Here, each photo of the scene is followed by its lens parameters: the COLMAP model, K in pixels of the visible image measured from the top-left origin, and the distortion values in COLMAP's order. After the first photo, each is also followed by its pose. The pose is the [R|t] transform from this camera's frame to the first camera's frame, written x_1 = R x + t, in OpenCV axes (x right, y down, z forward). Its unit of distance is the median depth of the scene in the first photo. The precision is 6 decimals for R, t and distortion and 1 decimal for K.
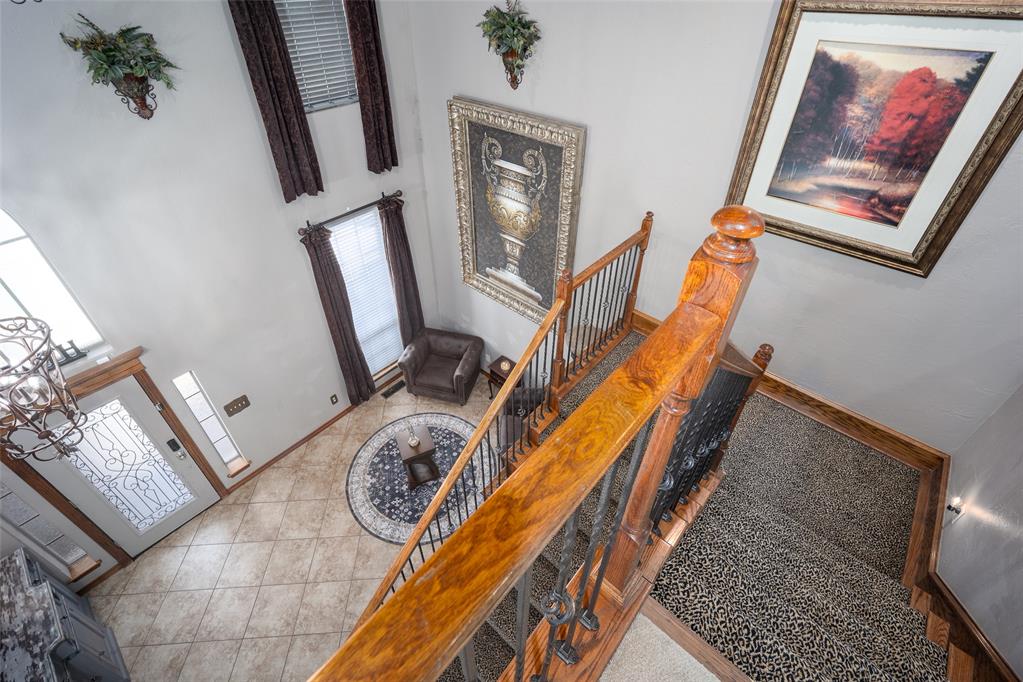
lens RADIAL K [[435.5, 0, 505.7], [0, 435.5, 340.4], [0, 0, 1]] dist [-0.000941, 0.000334]
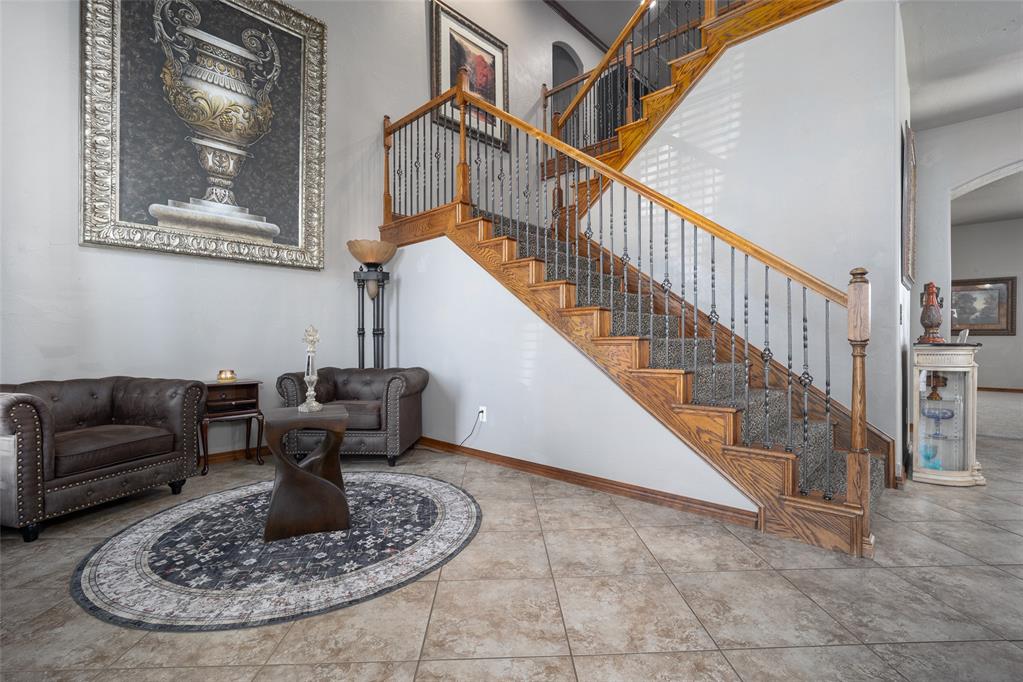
lens RADIAL K [[435.5, 0, 505.7], [0, 435.5, 340.4], [0, 0, 1]] dist [-0.000941, 0.000334]
pose [[0.064796, -0.038434, 0.997158, -0.692499], [0.634816, 0.772578, -0.011473, 0.328439], [-0.769942, 0.633755, 0.074459, 0.792772]]
